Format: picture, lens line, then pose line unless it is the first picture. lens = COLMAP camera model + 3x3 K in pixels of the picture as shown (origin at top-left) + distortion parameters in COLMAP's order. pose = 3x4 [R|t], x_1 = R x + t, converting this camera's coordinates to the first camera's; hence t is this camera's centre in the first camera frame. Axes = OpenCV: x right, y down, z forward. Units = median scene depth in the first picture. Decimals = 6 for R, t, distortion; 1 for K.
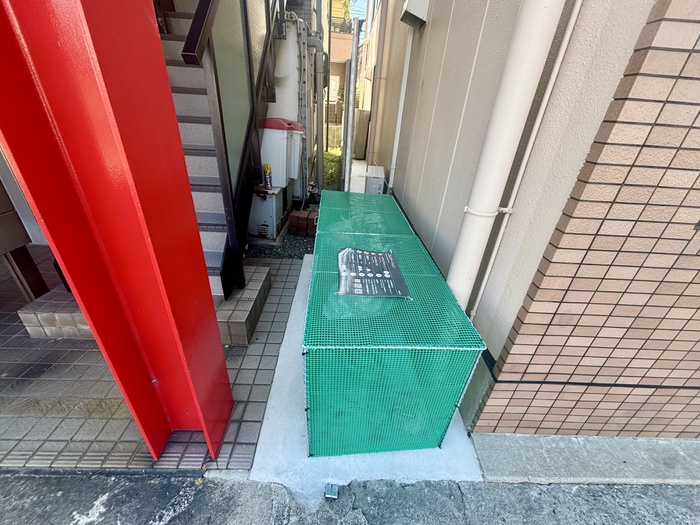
lens RADIAL K [[282.8, 0, 347.9], [0, 282.8, 261.6], [0, 0, 1]] dist [0.001910, 0.000061]
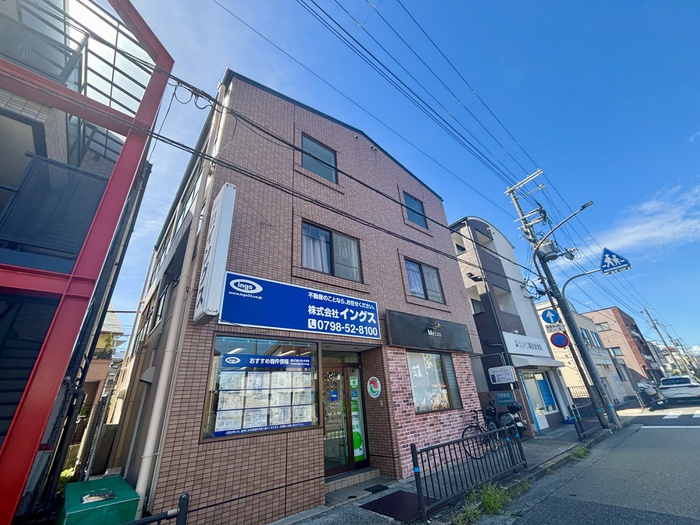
lens RADIAL K [[282.8, 0, 347.9], [0, 282.8, 261.6], [0, 0, 1]] dist [0.001910, 0.000061]
pose [[0.774025, 0.176857, 0.607953, -0.020552], [0.396078, 0.613870, -0.682852, 0.254003], [-0.493971, 0.769341, 0.405101, -0.507813]]
